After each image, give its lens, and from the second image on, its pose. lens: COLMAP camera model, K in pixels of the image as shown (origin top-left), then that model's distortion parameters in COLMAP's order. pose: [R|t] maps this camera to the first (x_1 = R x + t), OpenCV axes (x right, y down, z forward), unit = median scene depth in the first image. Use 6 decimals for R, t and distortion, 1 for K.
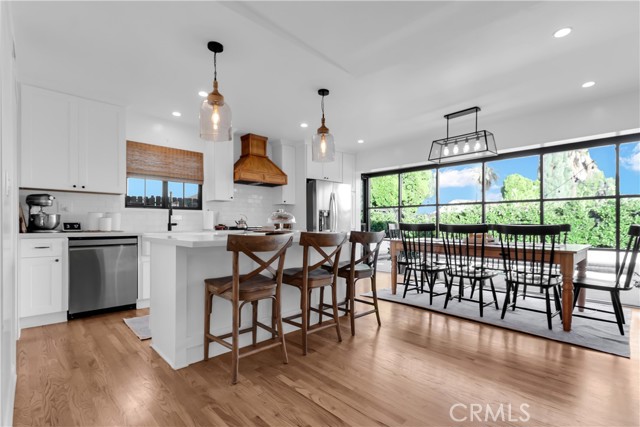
lens RADIAL K [[299.8, 0, 328.7], [0, 299.8, 226.6], [0, 0, 1]] dist [0.000988, -0.000158]
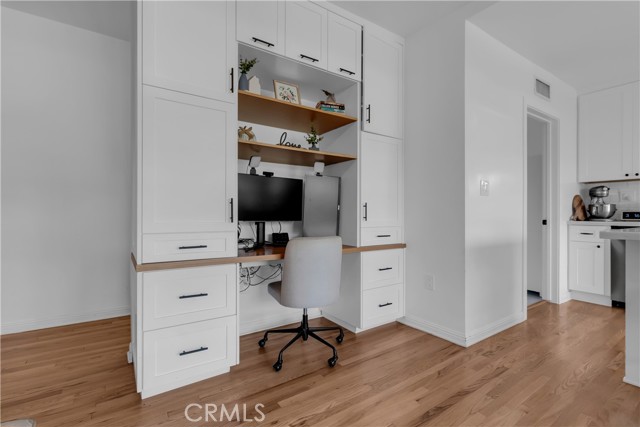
lens RADIAL K [[299.8, 0, 321.5], [0, 299.8, 210.9], [0, 0, 1]] dist [0.000988, -0.000158]
pose [[-0.175856, -0.005939, -0.984398, 0.316540], [-0.006347, 0.999968, -0.004899, -0.005005], [0.984395, 0.005386, -0.175888, 0.182161]]
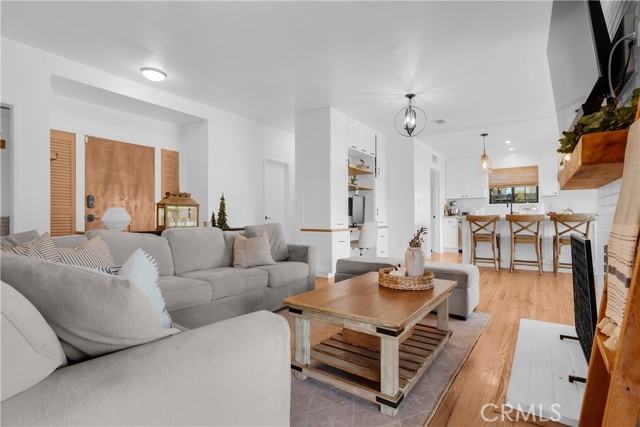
lens RADIAL K [[299.8, 0, 317.4], [0, 299.8, 214.7], [0, 0, 1]] dist [0.000988, -0.000158]
pose [[0.159998, -0.008051, -0.987085, 1.325882], [0.000903, 0.999968, -0.008009, 0.025543], [0.987117, 0.000390, 0.160000, -0.523009]]
